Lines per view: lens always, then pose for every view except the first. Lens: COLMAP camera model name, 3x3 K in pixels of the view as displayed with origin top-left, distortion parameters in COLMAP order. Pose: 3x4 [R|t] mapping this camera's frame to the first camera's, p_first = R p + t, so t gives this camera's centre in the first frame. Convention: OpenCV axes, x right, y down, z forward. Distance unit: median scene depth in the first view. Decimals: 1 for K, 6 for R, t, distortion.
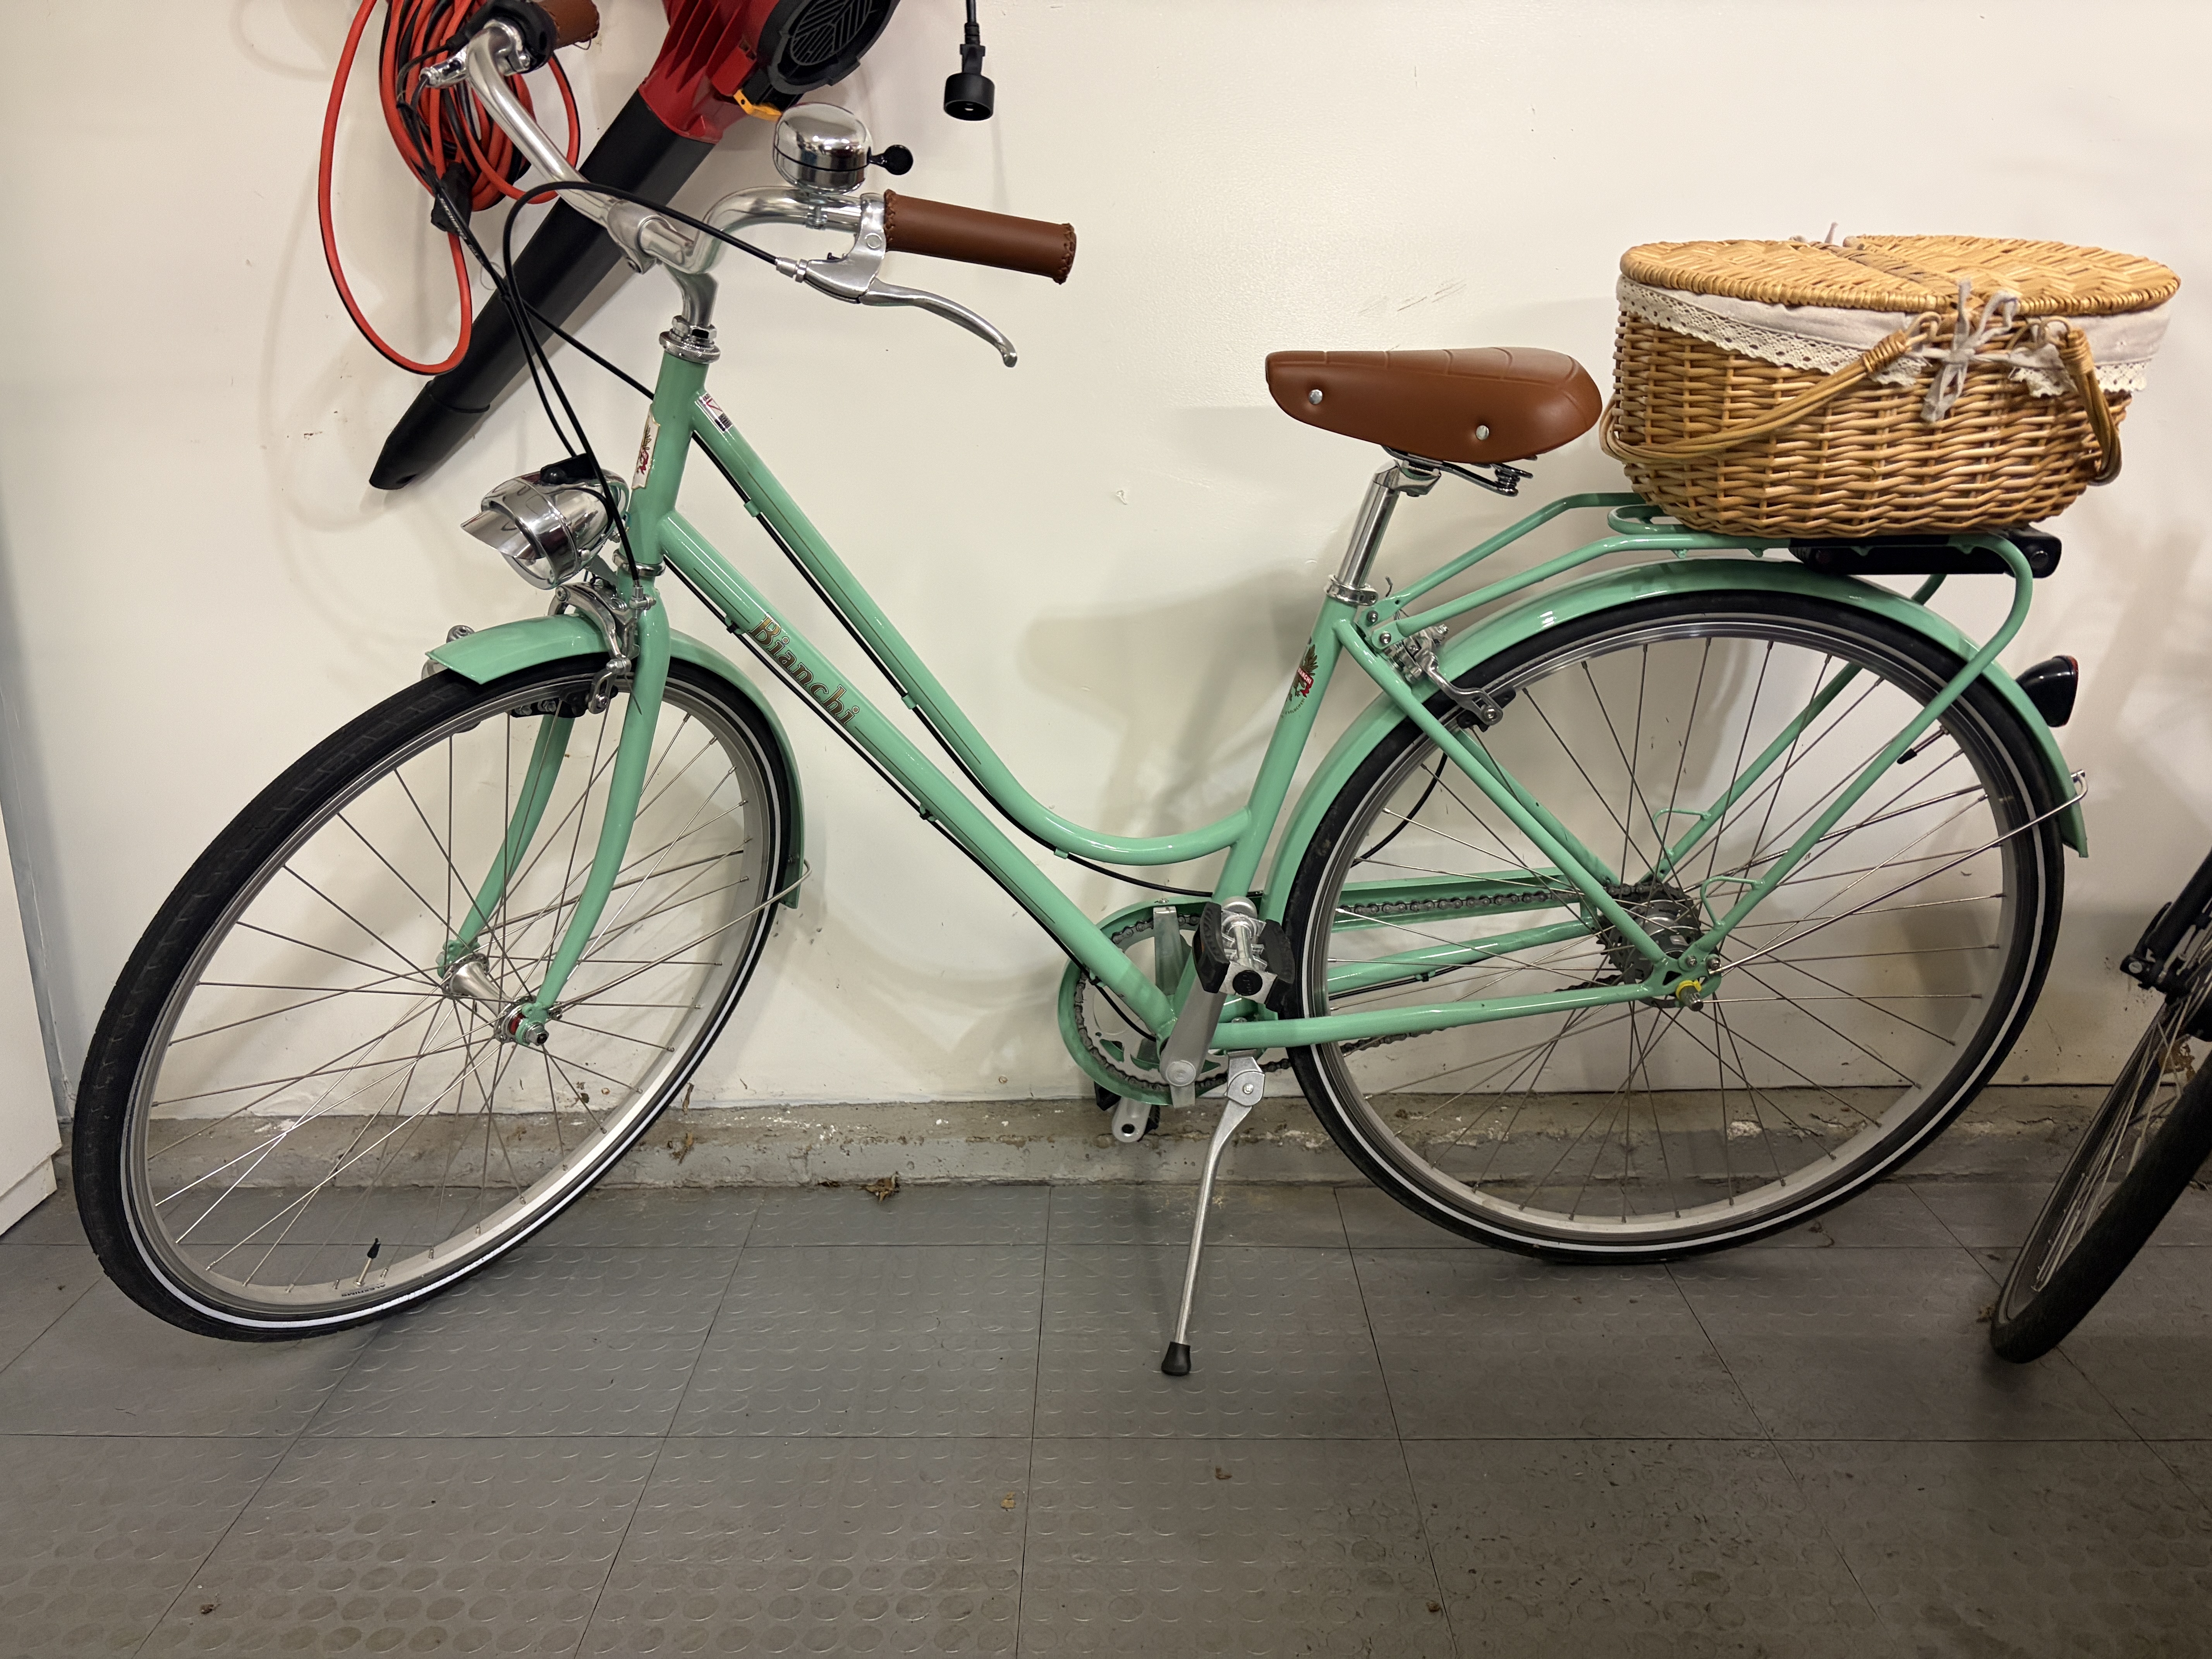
lens RADIAL K [[1718.6, 0, 1096.7], [0, 1718.6, 792.5], [0, 0, 1]] dist [-0.001897, 0.074212]
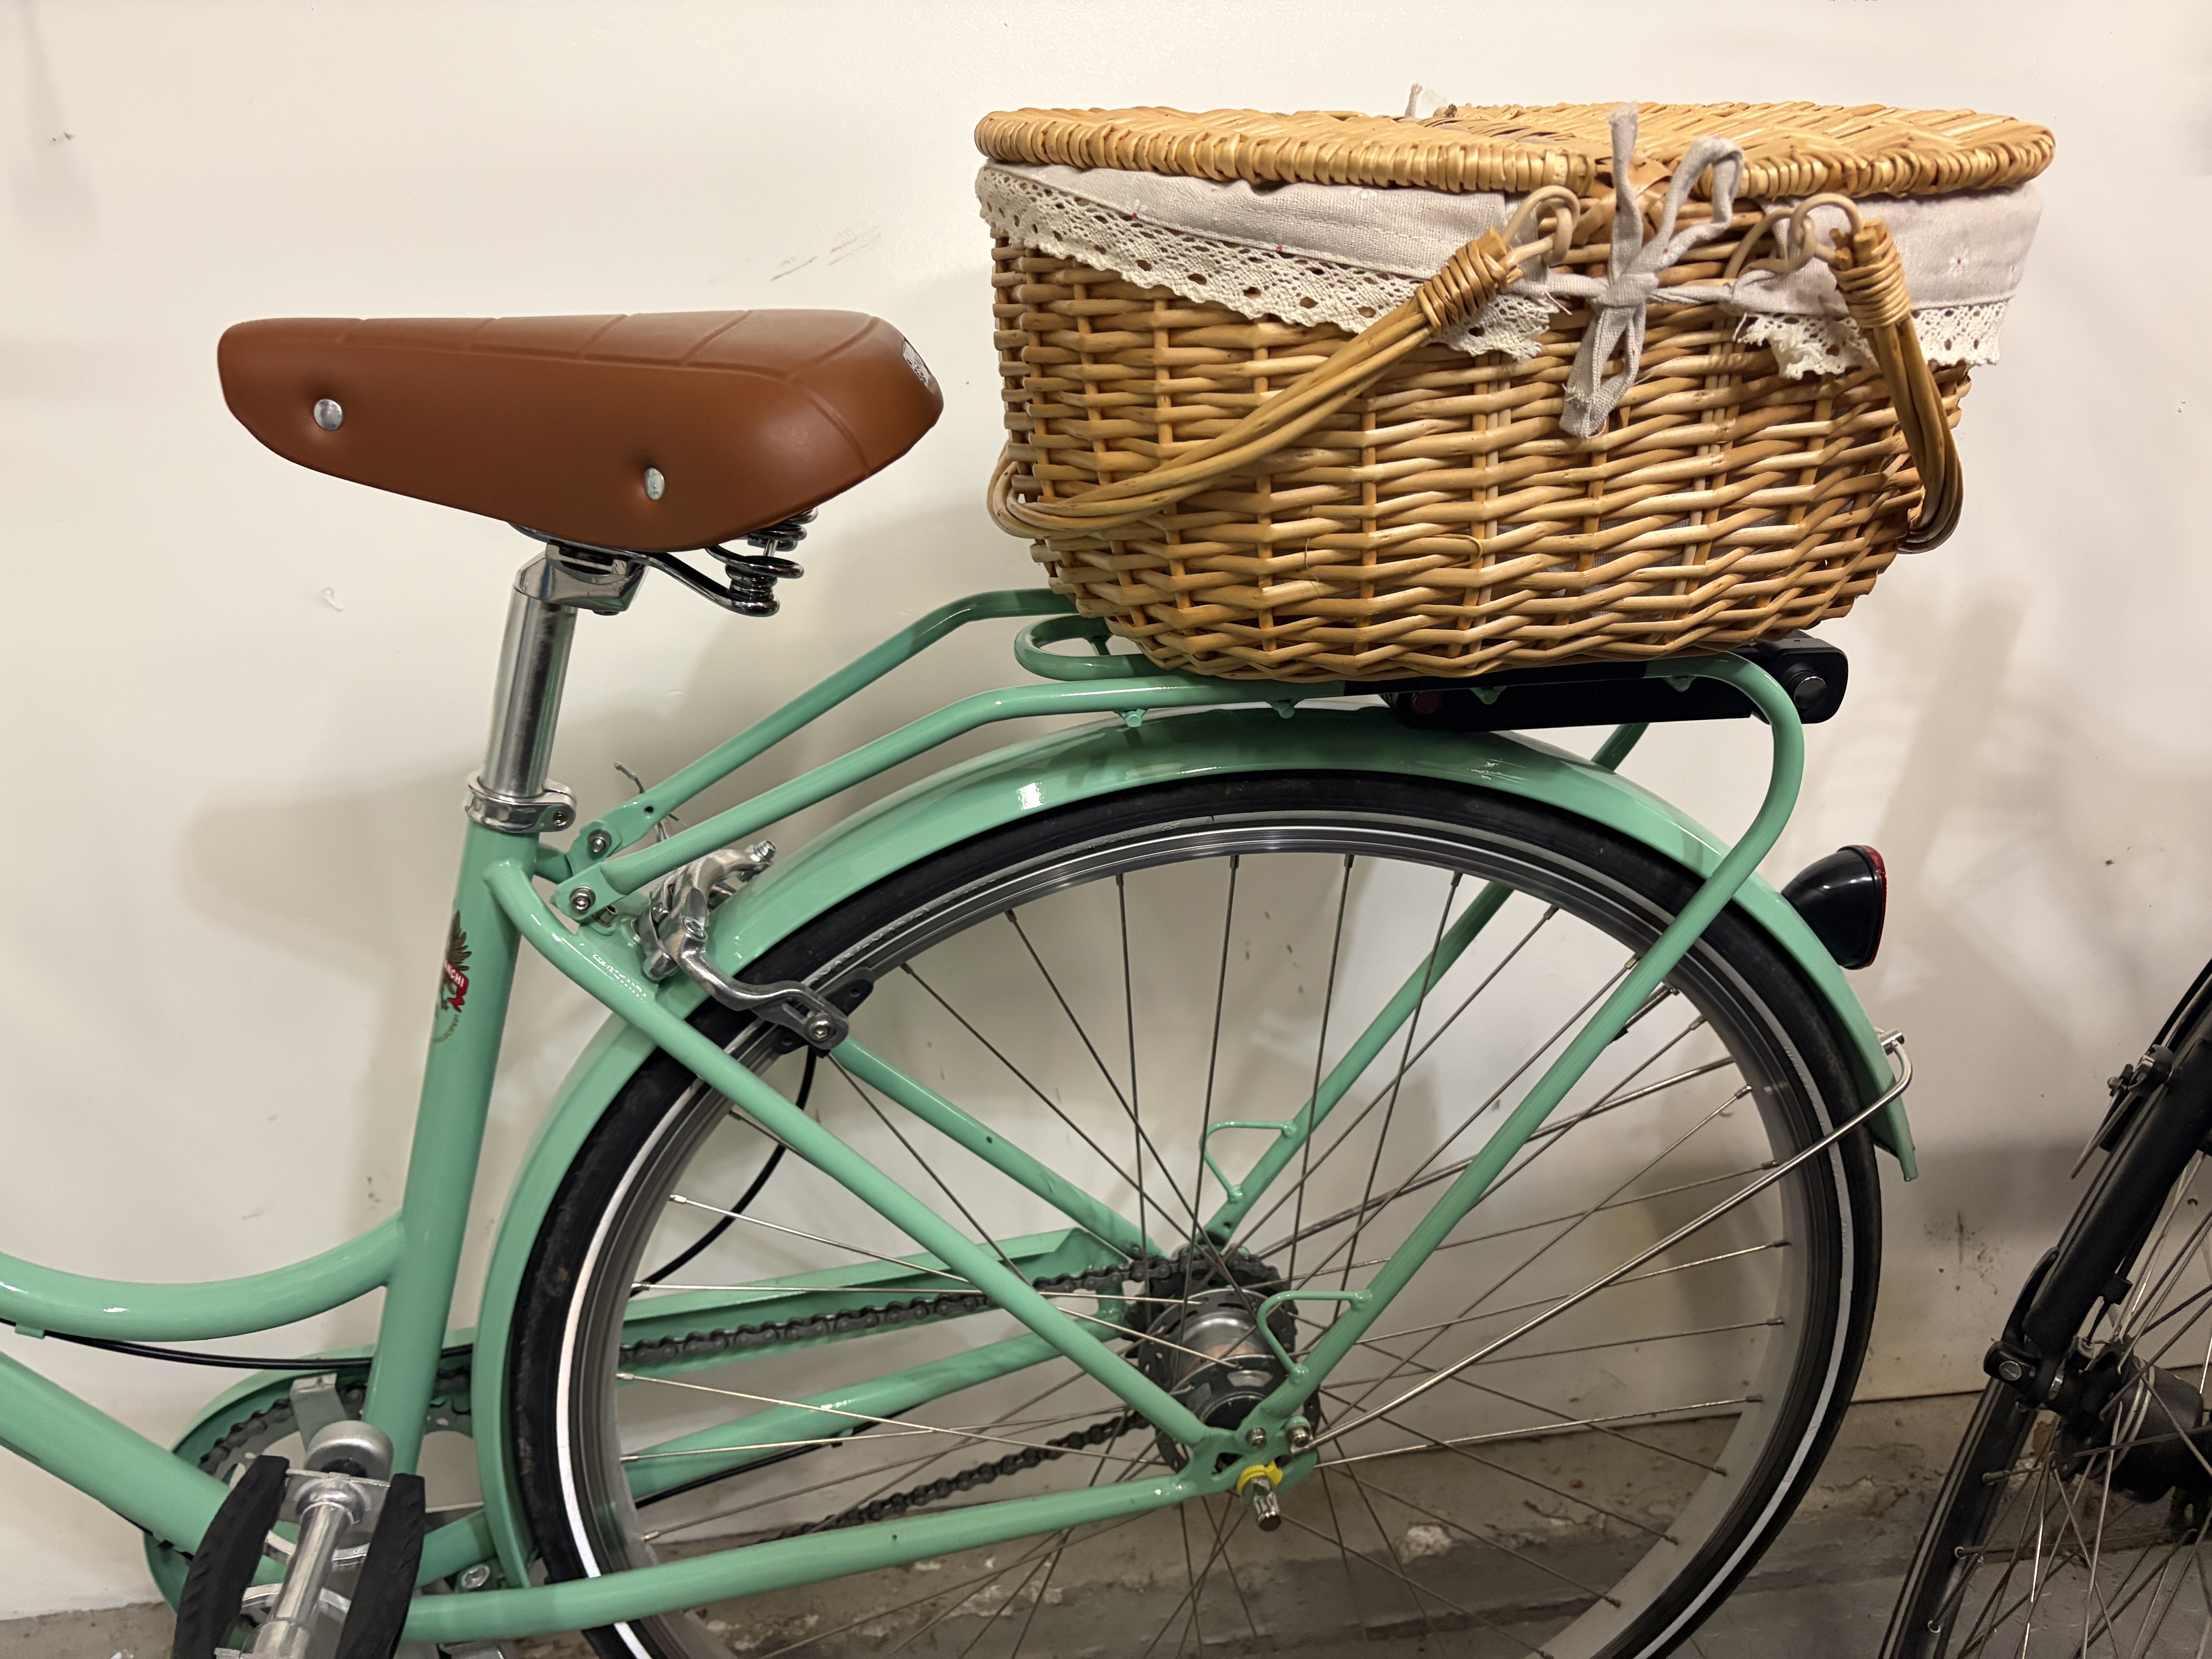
lens RADIAL K [[1718.6, 0, 1096.7], [0, 1718.6, 792.5], [0, 0, 1]] dist [-0.001897, 0.074212]
pose [[0.992006, -0.050214, 0.115773, 0.289183], [0.053122, 0.998342, -0.022168, -0.113904], [-0.114468, 0.028141, 0.993028, 0.548423]]
